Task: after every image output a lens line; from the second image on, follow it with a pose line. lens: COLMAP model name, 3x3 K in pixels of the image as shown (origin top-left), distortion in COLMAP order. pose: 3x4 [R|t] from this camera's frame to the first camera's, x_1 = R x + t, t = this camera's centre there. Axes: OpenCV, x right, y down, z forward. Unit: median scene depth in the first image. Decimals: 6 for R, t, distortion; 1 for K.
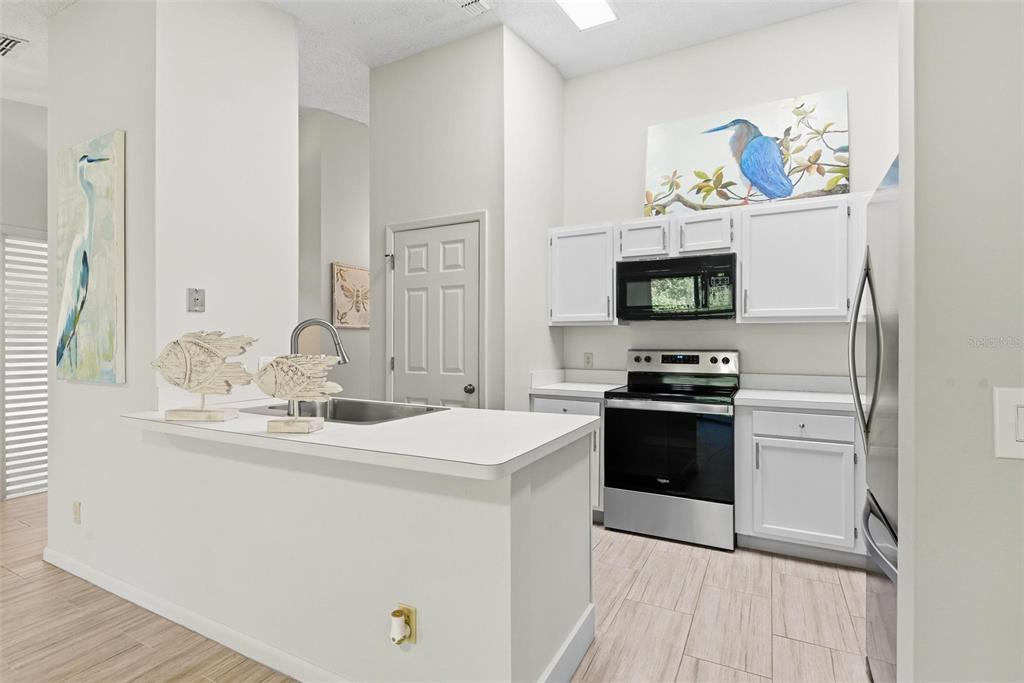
lens RADIAL K [[483.7, 0, 485.1], [0, 483.7, 339.1], [0, 0, 1]] dist [0.003088, 0.000286]
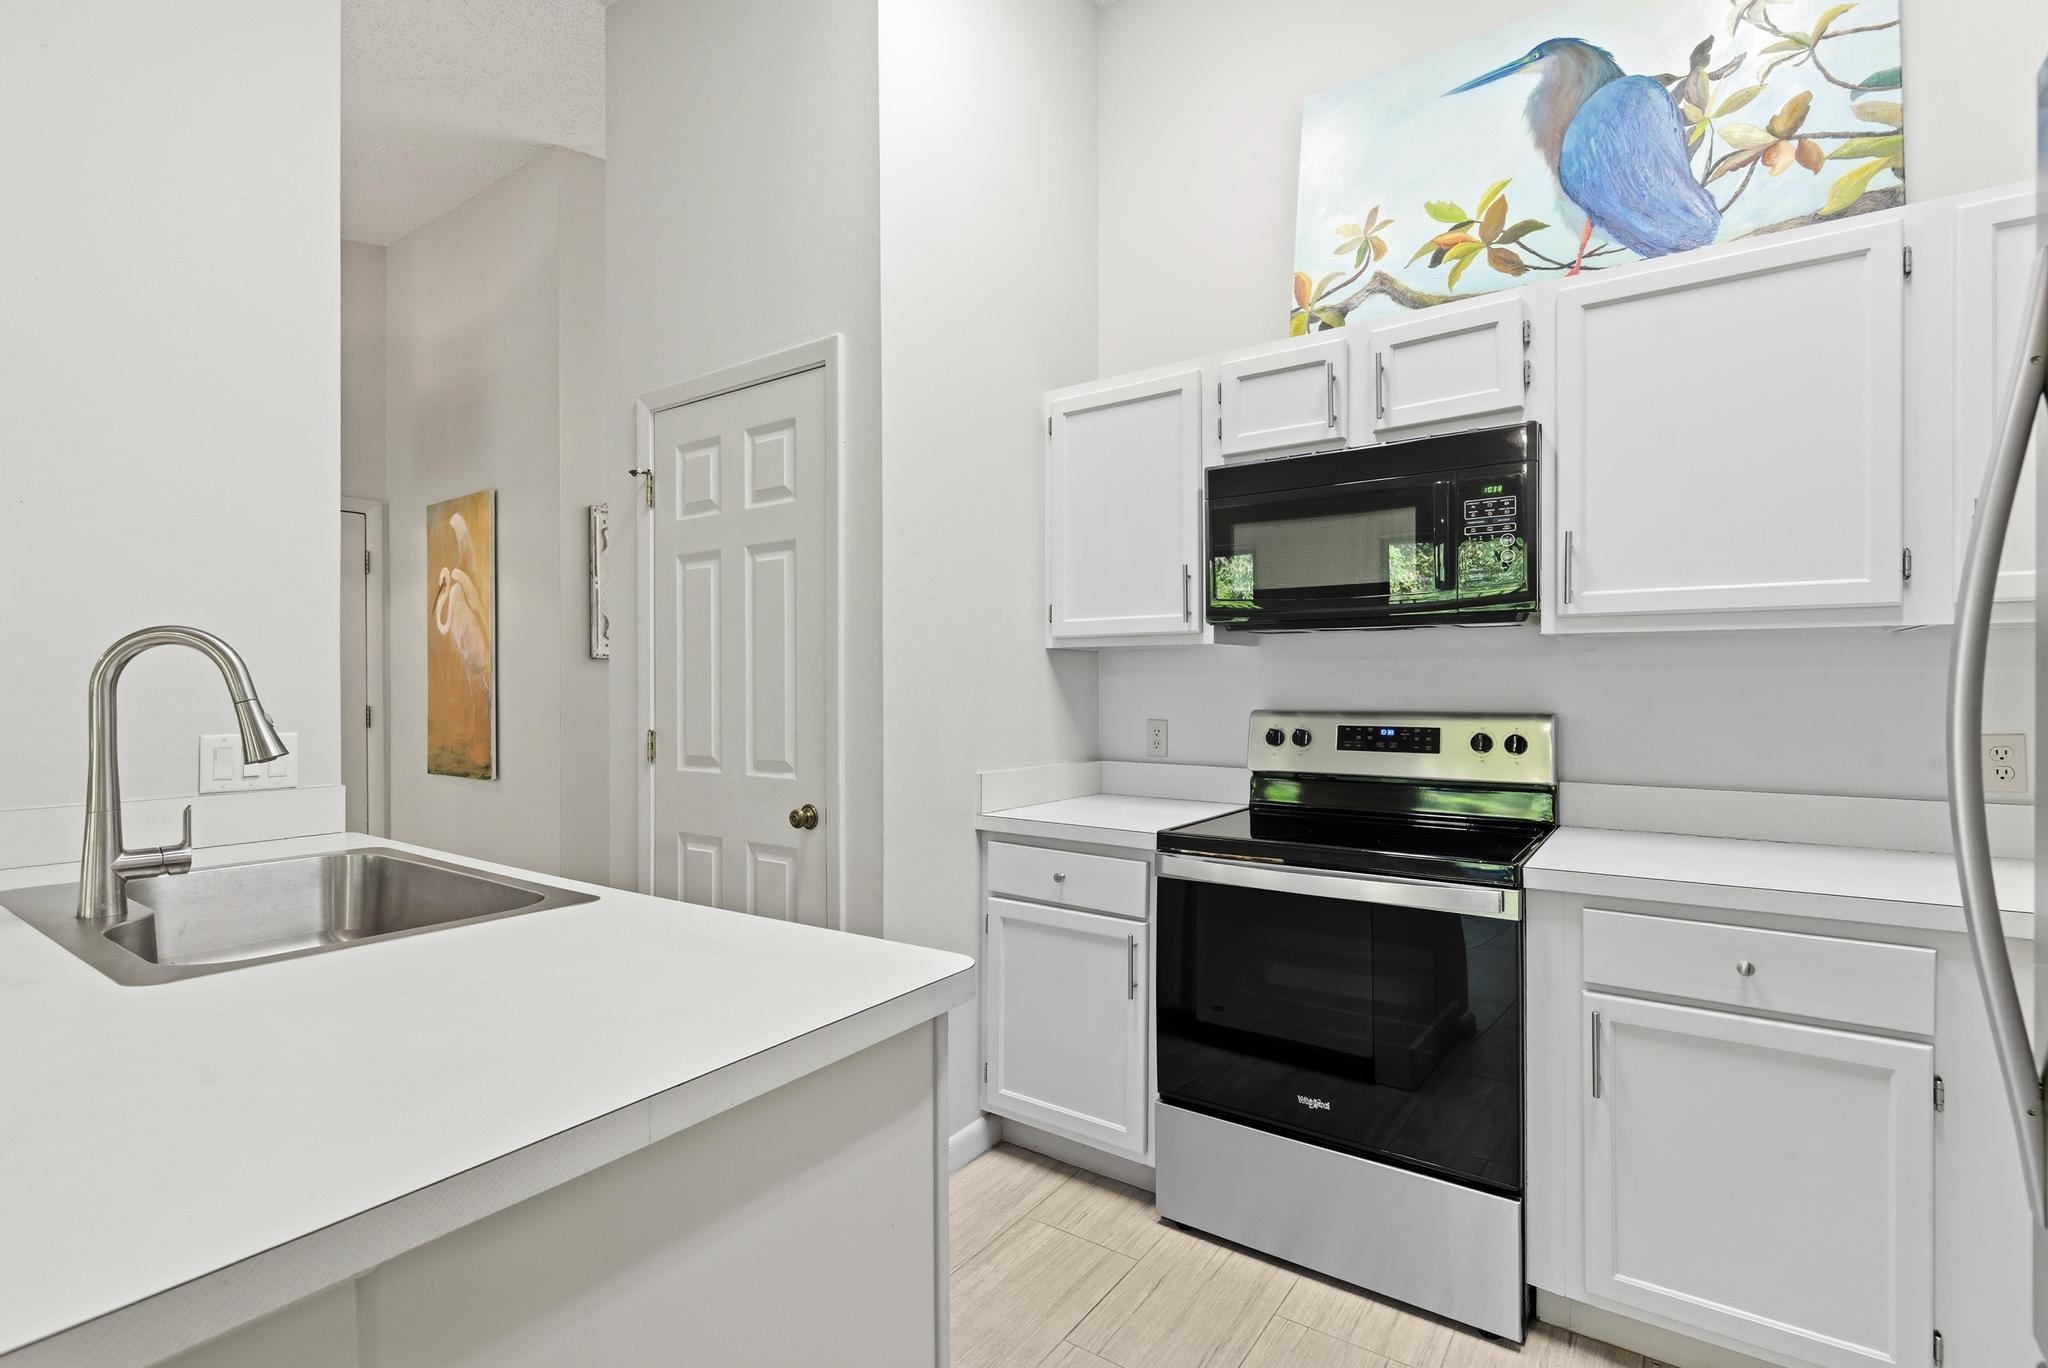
lens RADIAL K [[931.8, 0, 1030.6], [0, 931.8, 682.9], [0, 0, 1]] dist [0.006219, -0.007325]
pose [[0.995842, -0.003092, -0.091048, 0.214735], [0.003241, 0.999994, 0.001485, -0.001229], [0.091043, -0.001774, 0.995845, 0.310417]]
